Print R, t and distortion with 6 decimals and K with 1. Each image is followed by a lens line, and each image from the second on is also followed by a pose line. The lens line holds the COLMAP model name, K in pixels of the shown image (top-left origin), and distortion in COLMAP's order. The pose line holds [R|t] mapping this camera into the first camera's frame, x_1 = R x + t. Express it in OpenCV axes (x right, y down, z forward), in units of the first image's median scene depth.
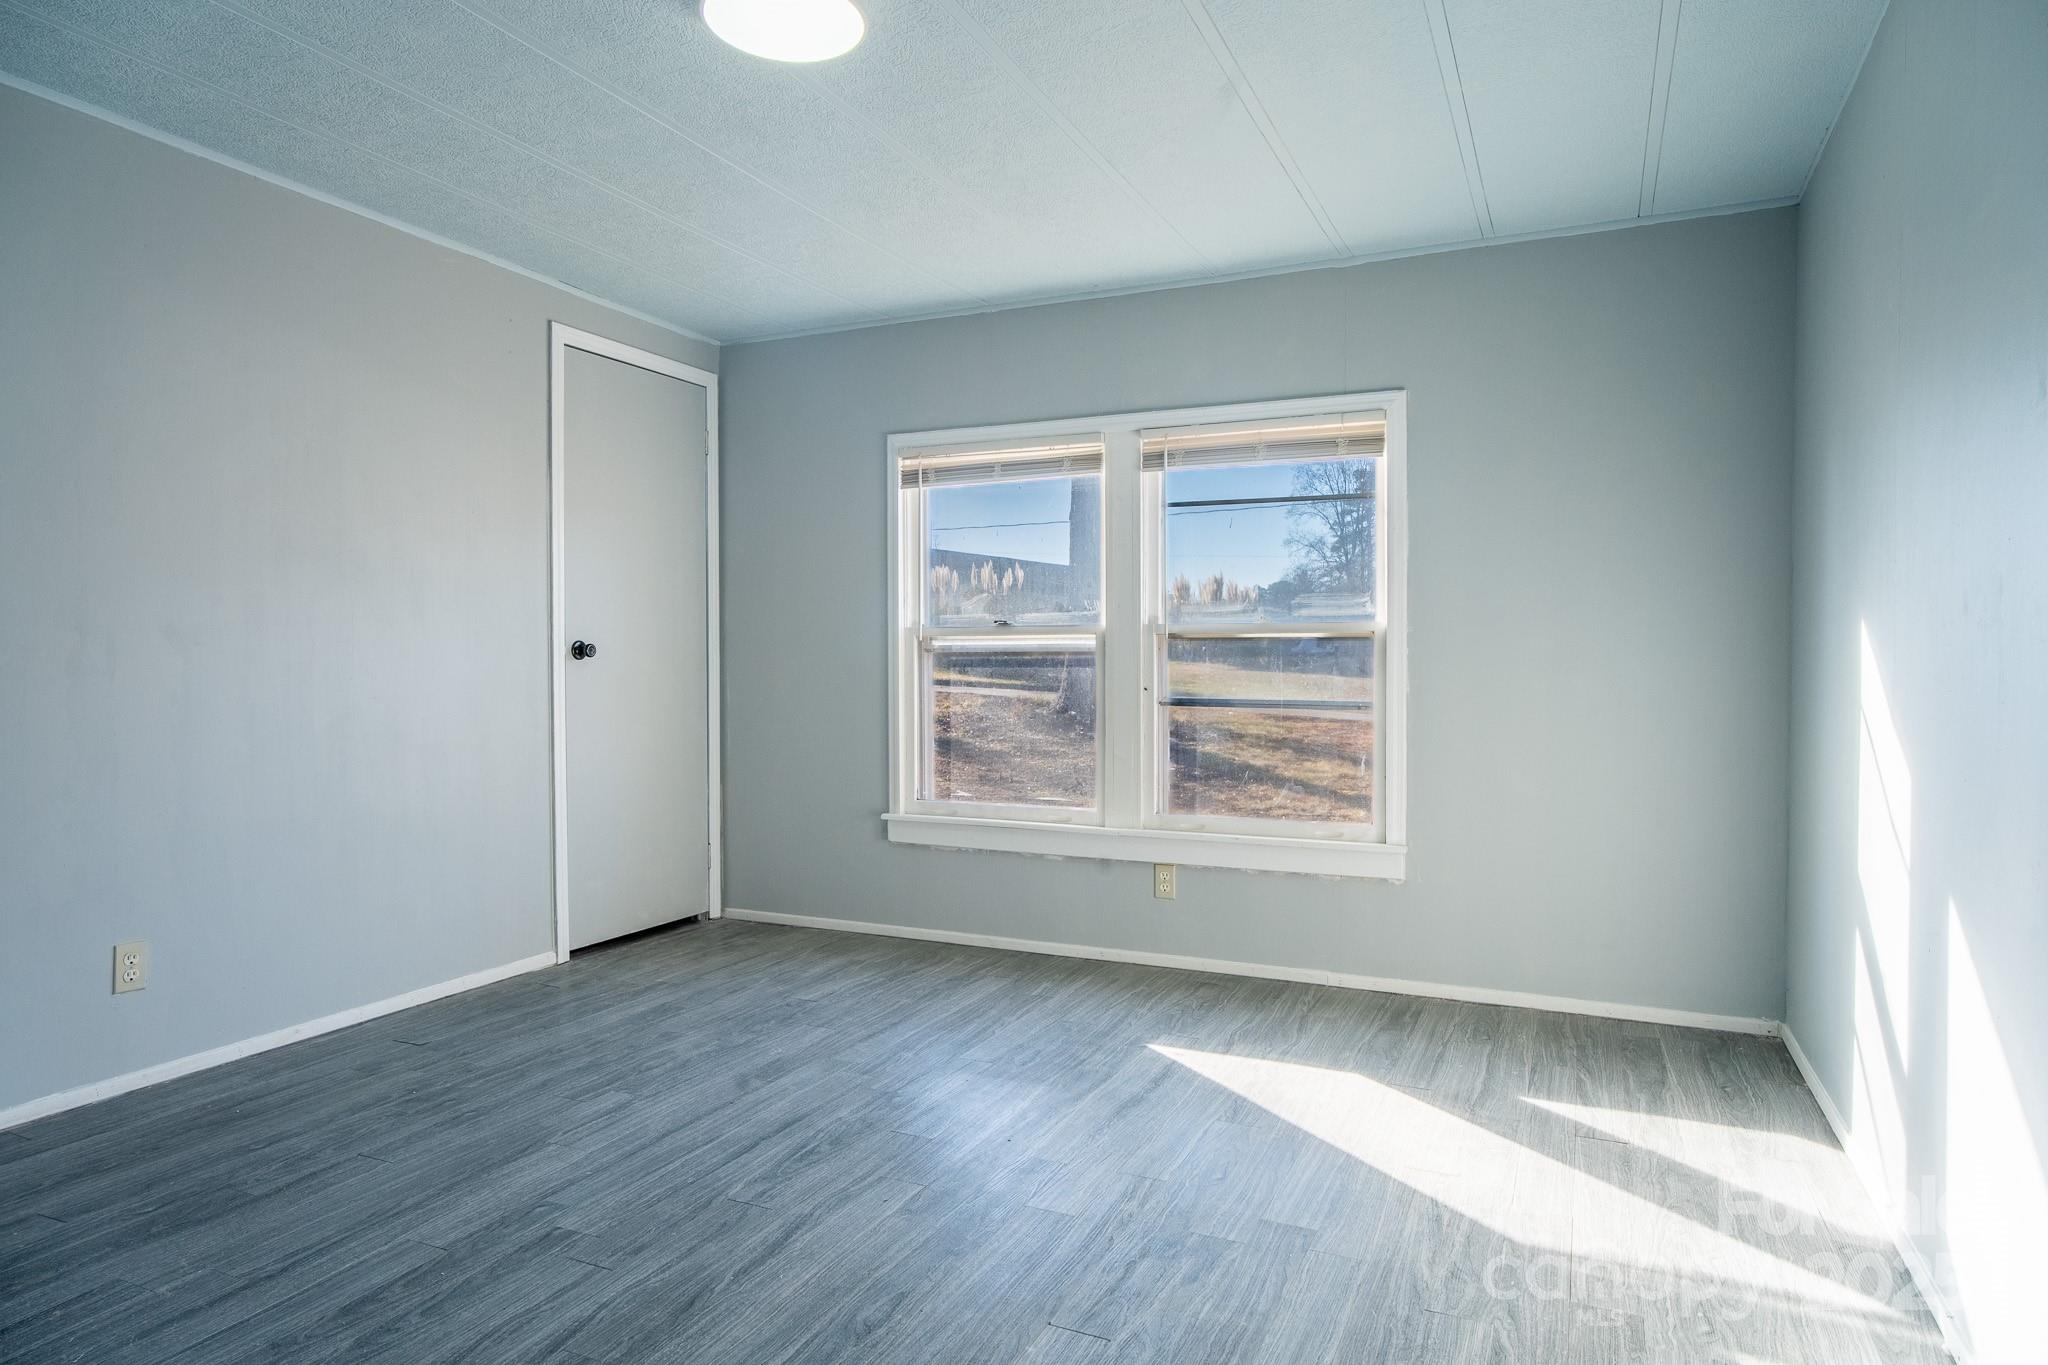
lens RADIAL K [[1247.1, 0, 1017.7], [0, 1247.1, 679.1], [0, 0, 1]] dist [-0.000348, 0.009286]
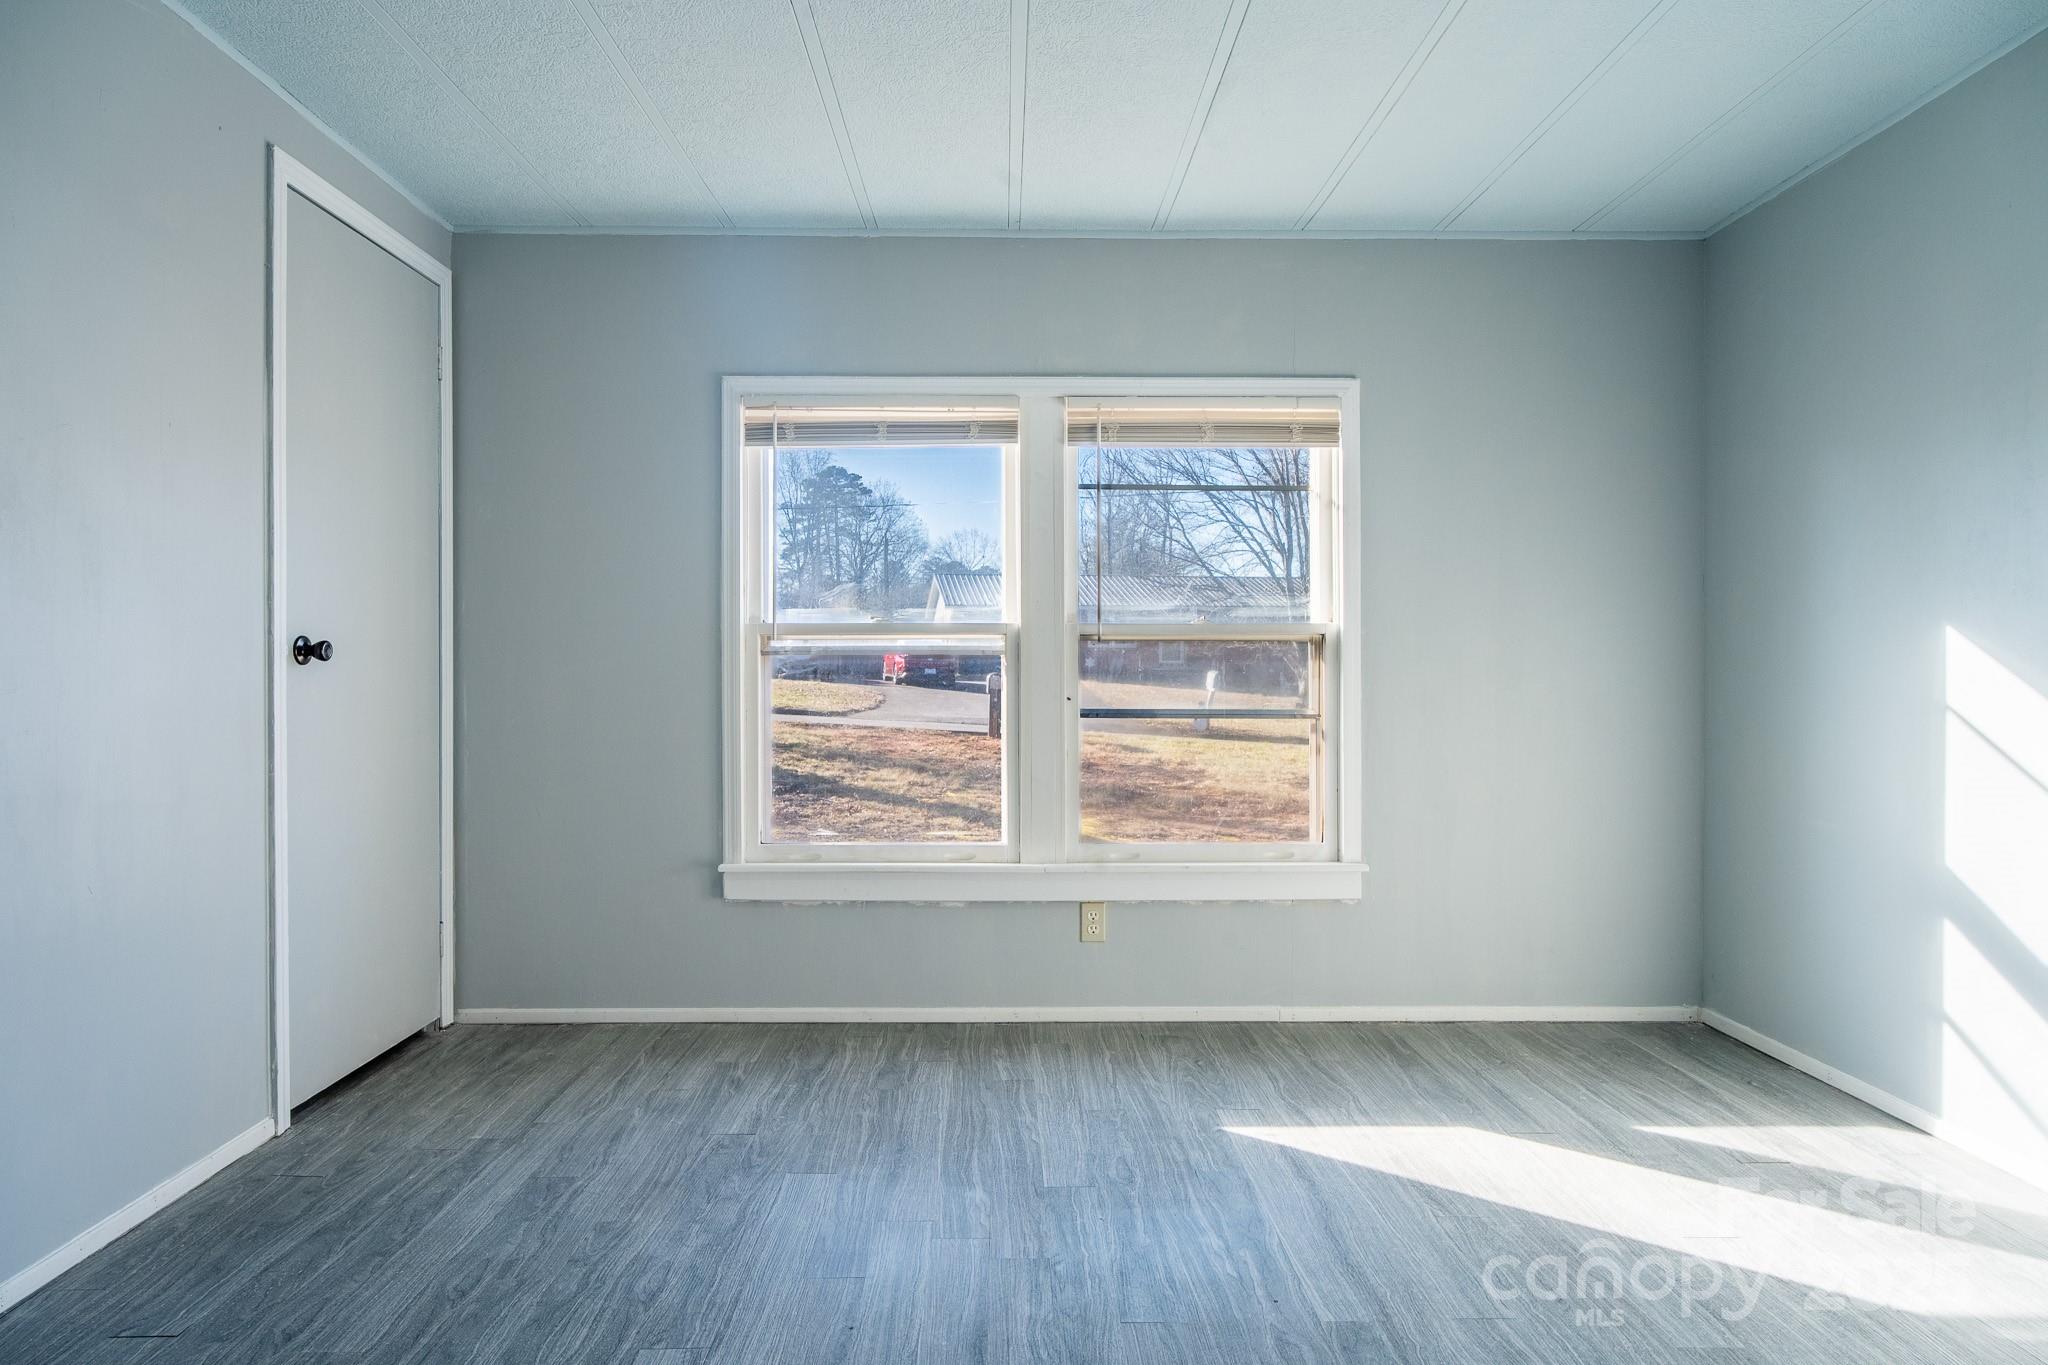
lens RADIAL K [[1247.1, 0, 1025.2], [0, 1247.1, 663.5], [0, 0, 1]] dist [-0.000348, 0.009286]
pose [[0.900386, 0.000122, 0.435092, -0.303271], [0.007406, 0.999851, -0.015606, -0.003203], [-0.435029, 0.017274, 0.900251, 0.245398]]
